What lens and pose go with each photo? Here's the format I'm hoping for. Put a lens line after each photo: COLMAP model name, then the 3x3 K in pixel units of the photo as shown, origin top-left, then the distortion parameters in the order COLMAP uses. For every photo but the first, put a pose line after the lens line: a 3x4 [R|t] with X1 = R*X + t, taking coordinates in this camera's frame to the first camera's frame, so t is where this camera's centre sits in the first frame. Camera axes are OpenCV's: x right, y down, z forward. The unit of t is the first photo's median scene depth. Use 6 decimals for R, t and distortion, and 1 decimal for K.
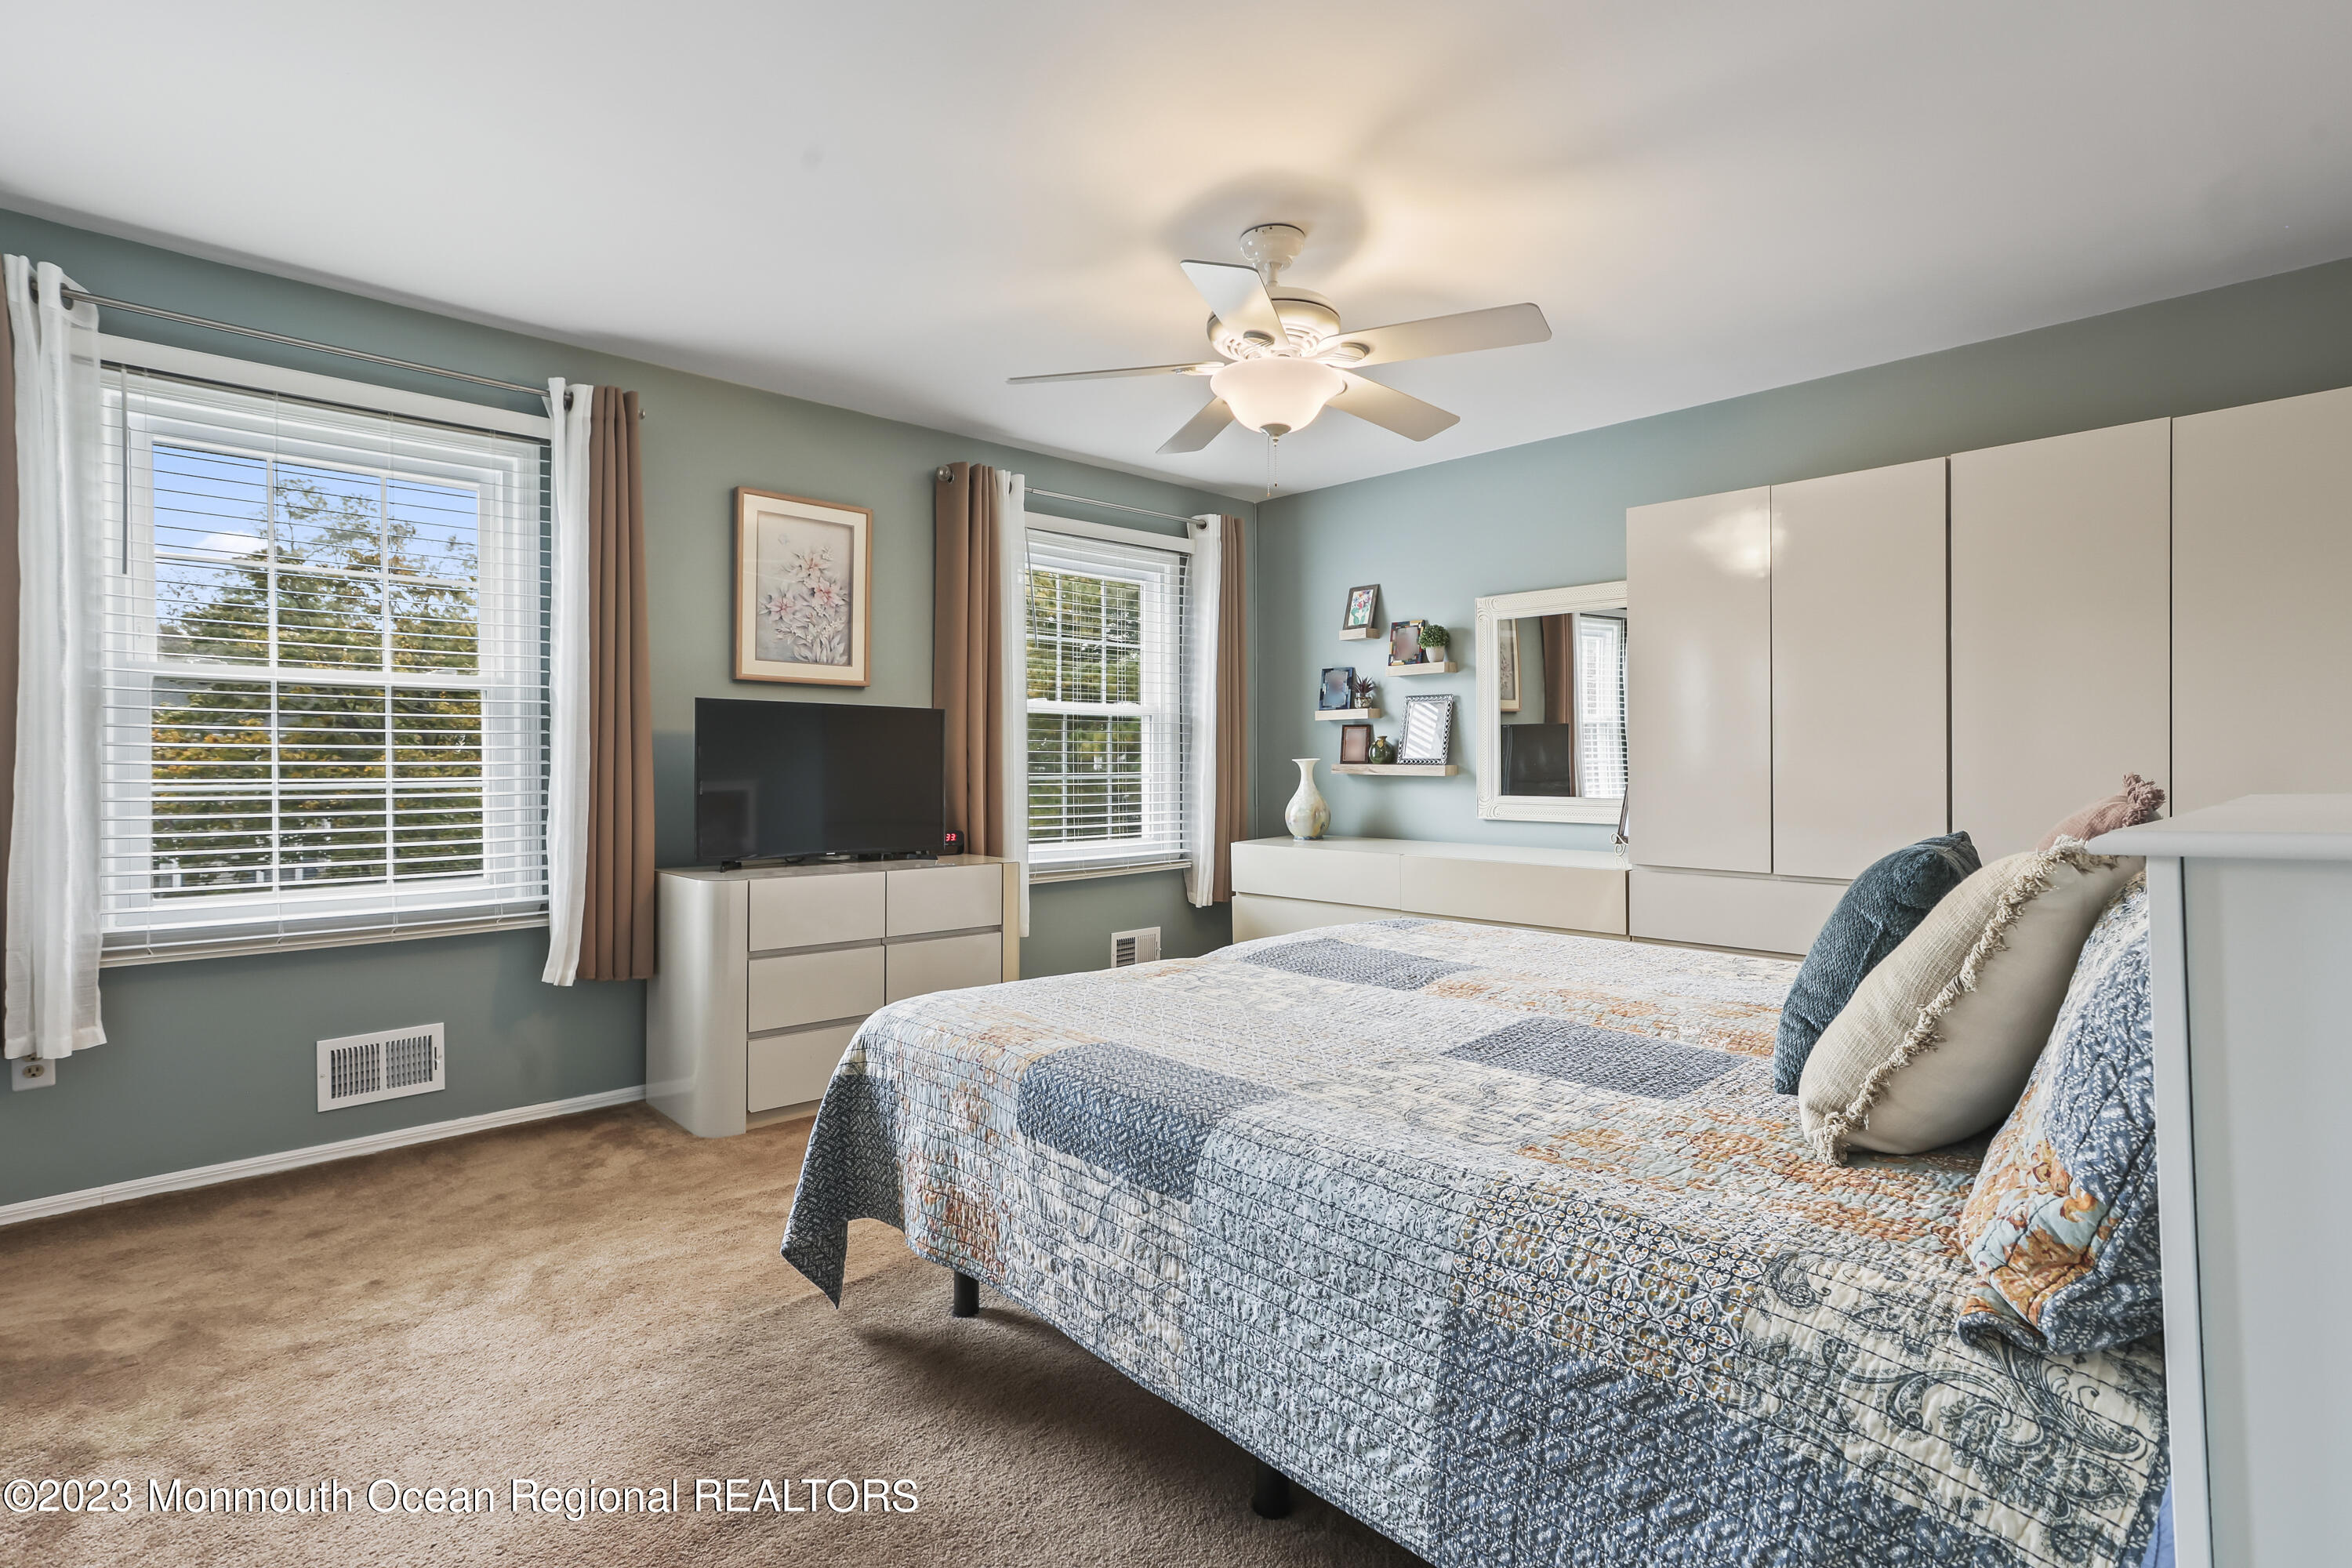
lens RADIAL K [[1137.3, 0, 1170.6], [0, 1137.3, 774.4], [0, 0, 1]] dist [-0.016502, 0.017708]
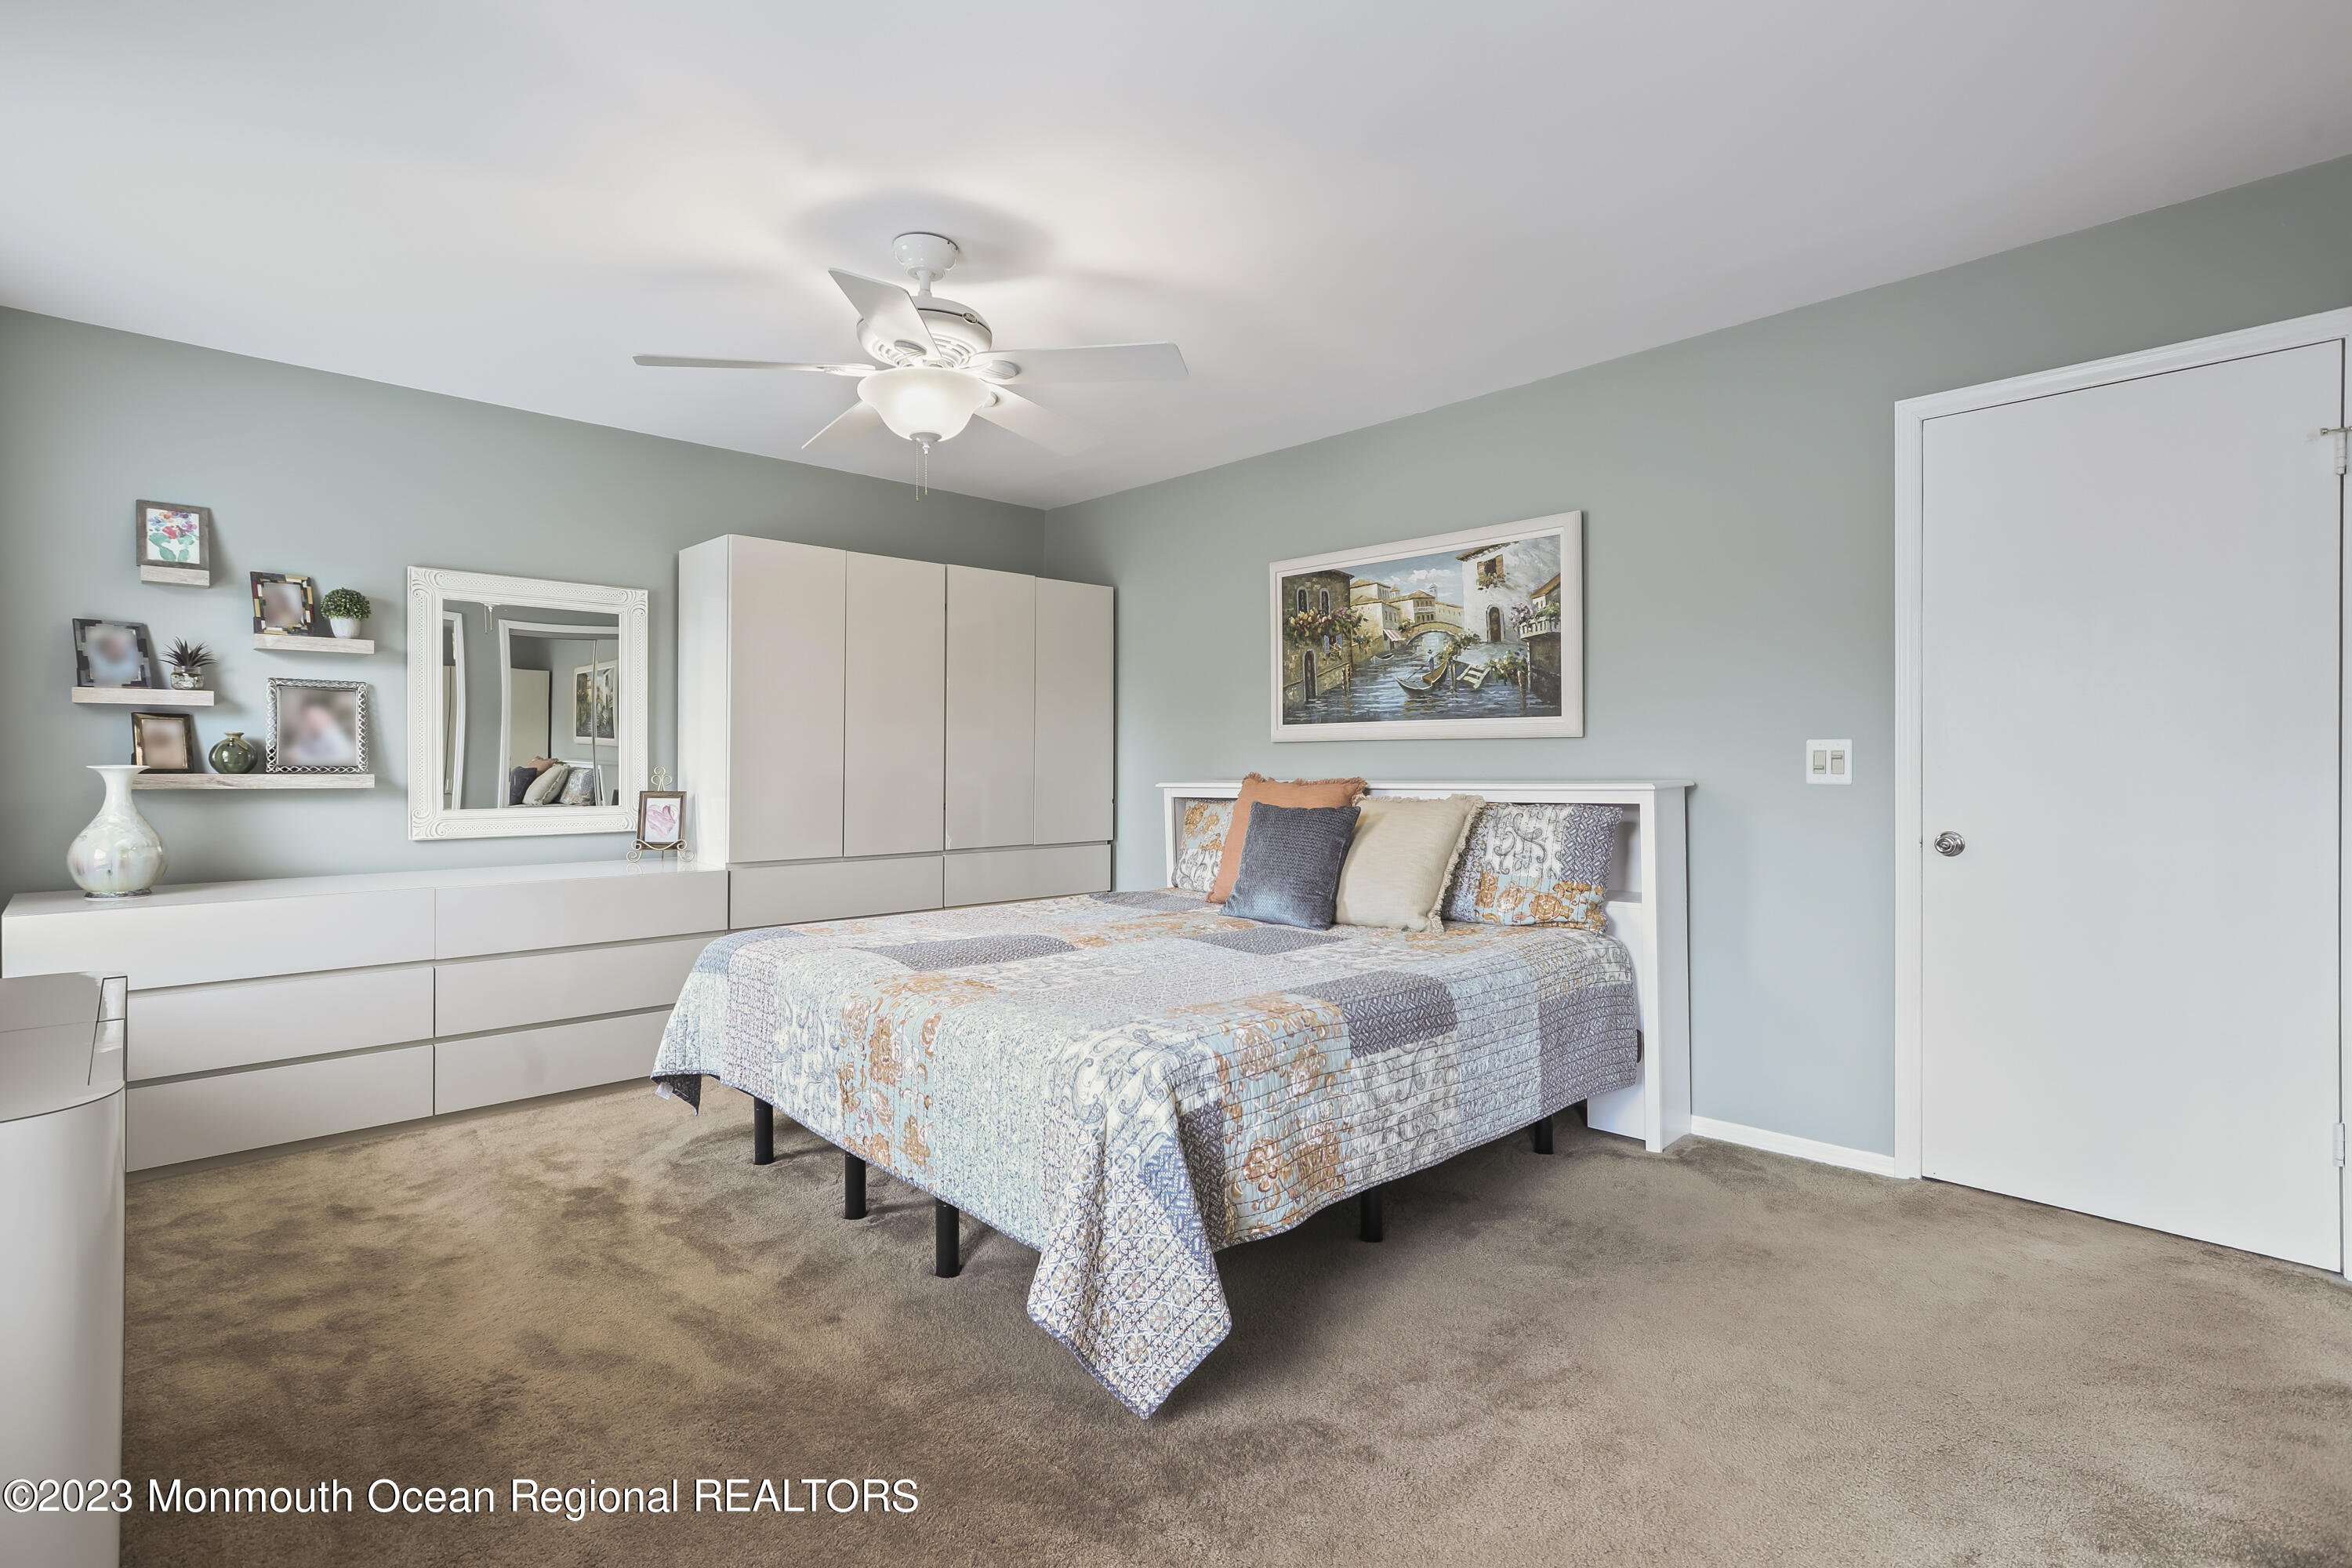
lens RADIAL K [[1137.3, 0, 1170.7], [0, 1137.3, 768.2], [0, 0, 1]] dist [-0.016502, 0.017708]
pose [[-0.020894, 0.000342, 0.999782, -0.997080], [0.014008, 0.999902, -0.000049, -0.008414], [-0.999684, 0.014004, -0.020897, 0.875145]]
